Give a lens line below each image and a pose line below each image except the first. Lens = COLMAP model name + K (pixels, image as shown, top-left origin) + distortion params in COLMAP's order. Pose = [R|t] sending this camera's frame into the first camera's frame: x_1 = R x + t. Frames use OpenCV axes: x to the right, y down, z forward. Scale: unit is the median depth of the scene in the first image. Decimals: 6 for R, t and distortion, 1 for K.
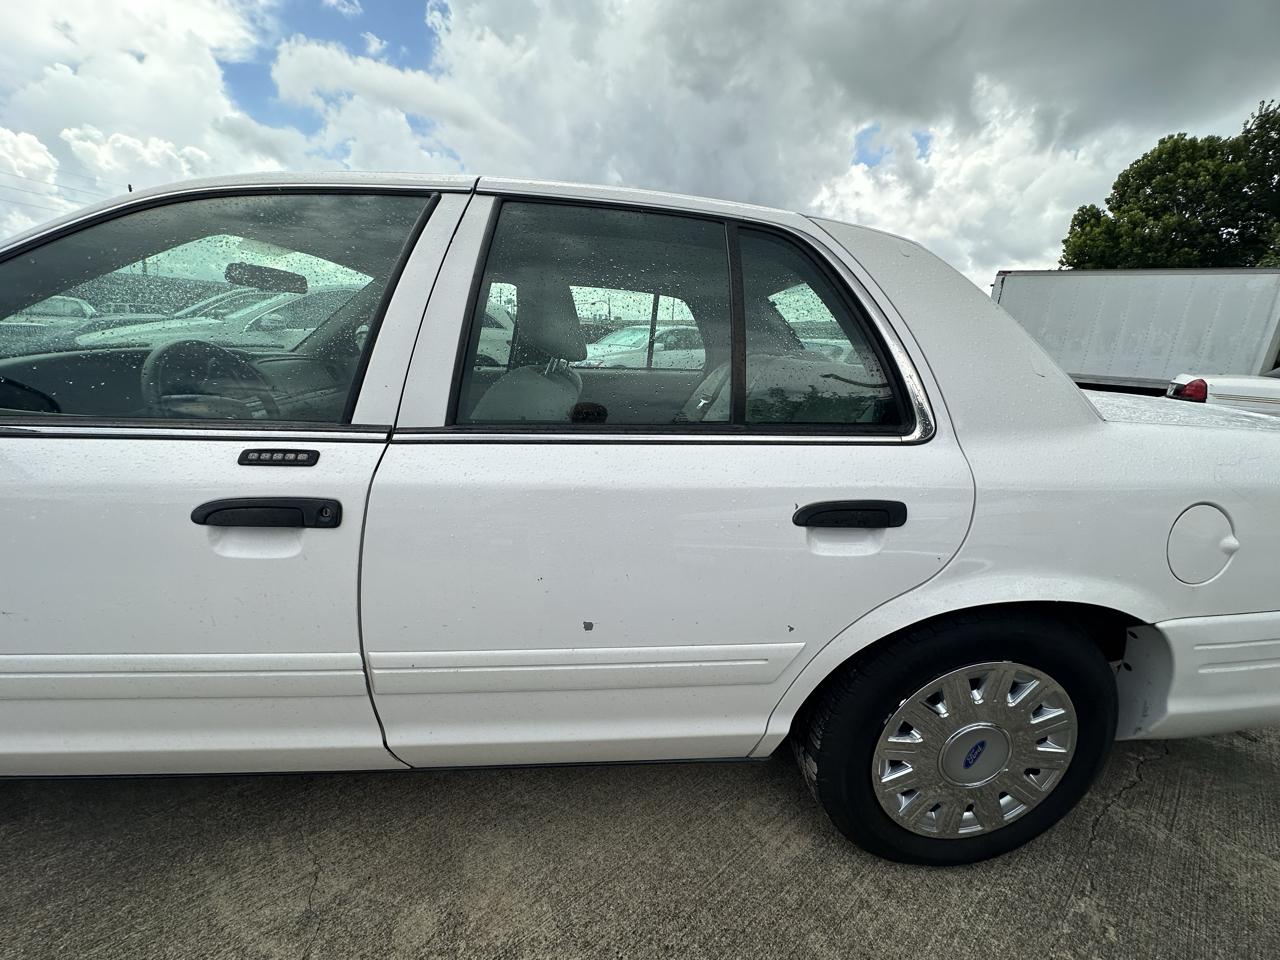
lens RADIAL K [[510.9, 0, 637.8], [0, 510.9, 478.9], [0, 0, 1]] dist [-0.002347, 0.000312]
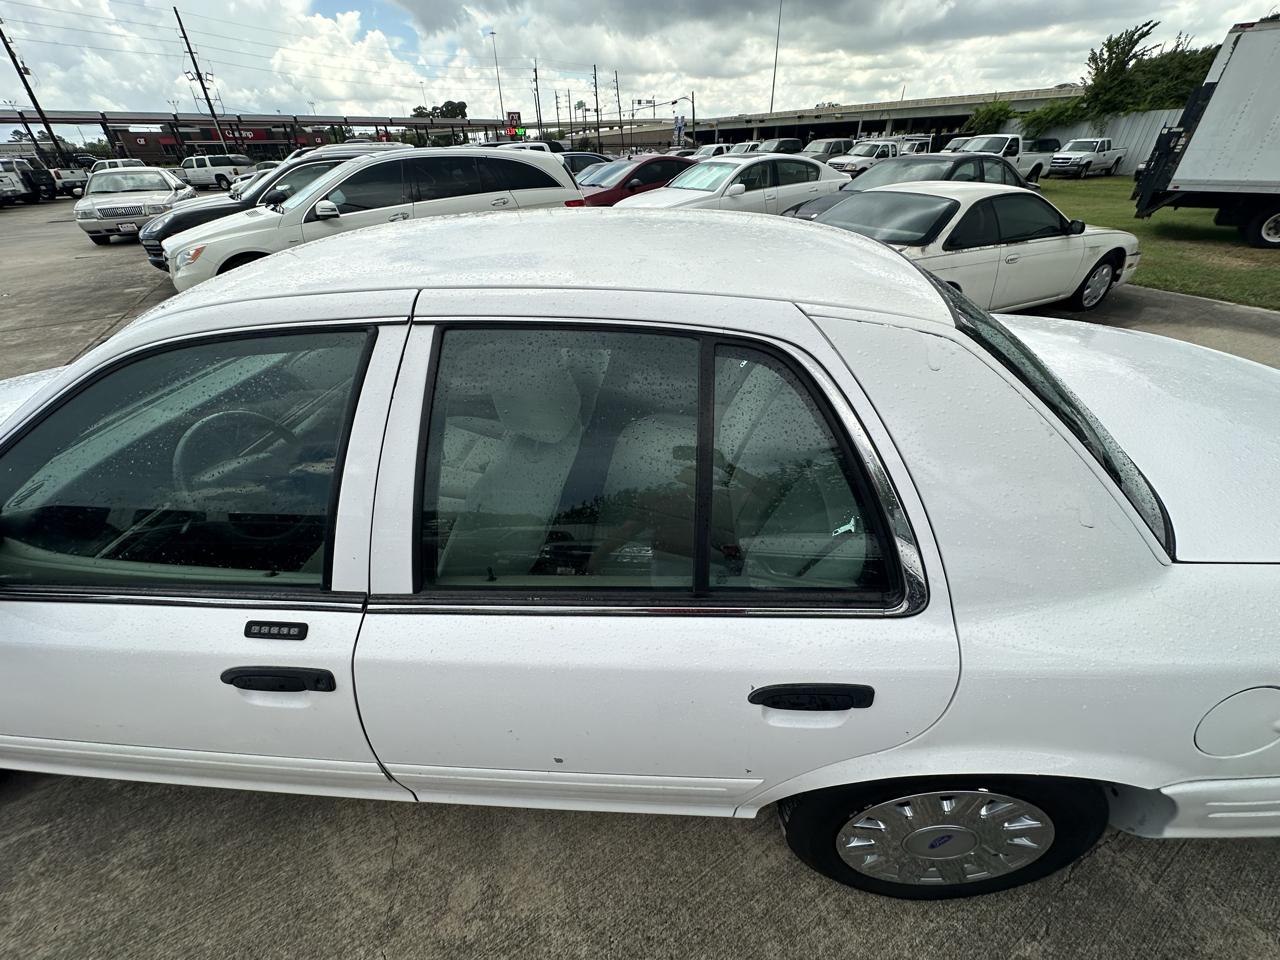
lens RADIAL K [[512.0, 0, 638.1], [0, 512.0, 480.0], [0, 0, 1]] dist [-0.002435, 0.000164]
pose [[0.986075, 0.017299, -0.165401, 0.202526], [0.034406, 0.951837, 0.304669, -0.513816], [0.162705, -0.306117, 0.937987, 0.133136]]
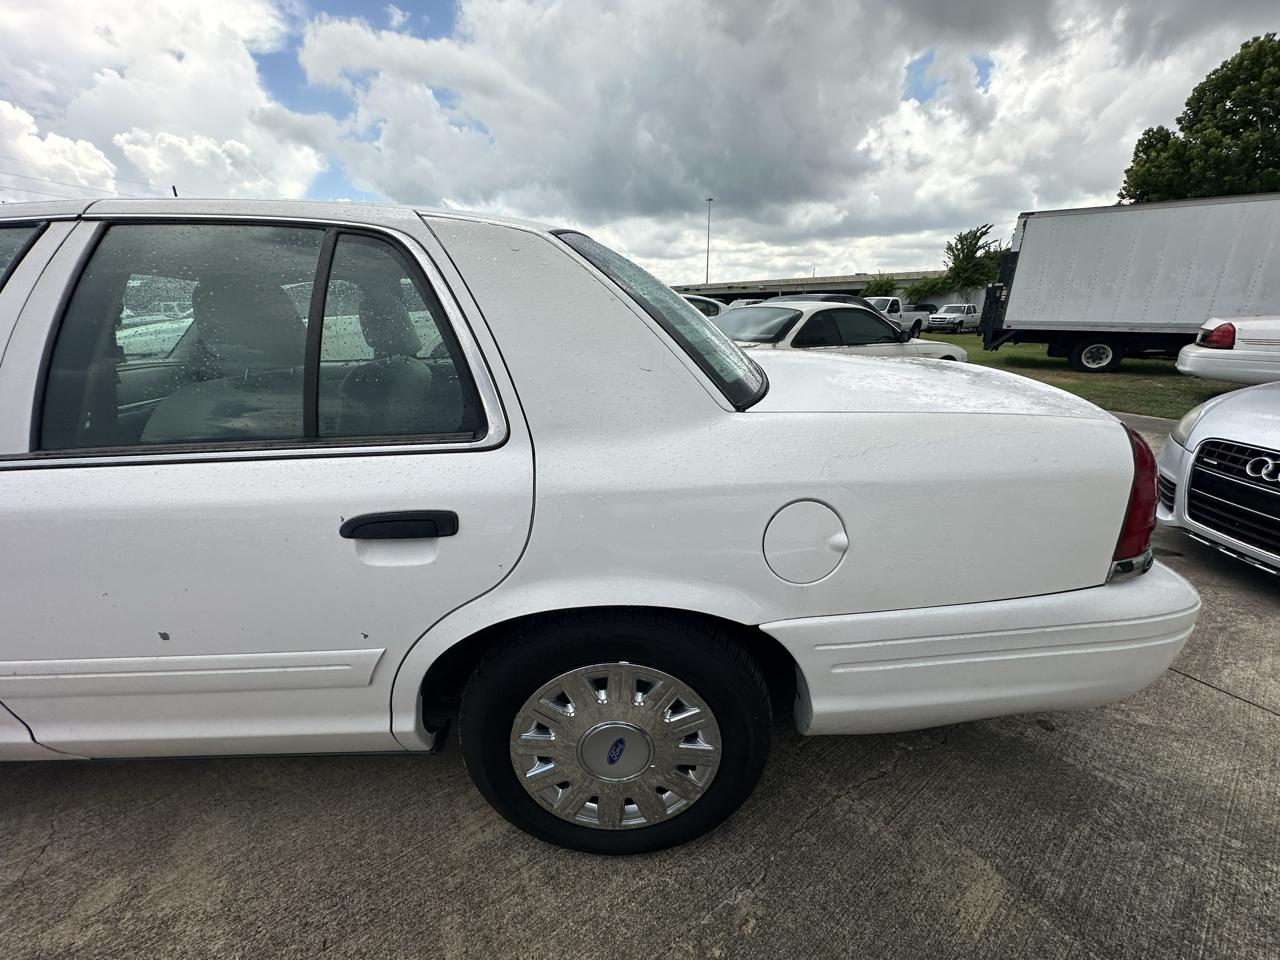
lens RADIAL K [[512.1, 0, 639.8], [0, 512.1, 479.3], [0, 0, 1]] dist [-0.001740, 0.000032]
pose [[0.996377, -0.032074, -0.078763, 0.796708], [0.036505, 0.997792, 0.055478, -0.048987], [0.076810, -0.058152, 0.995348, 0.029737]]
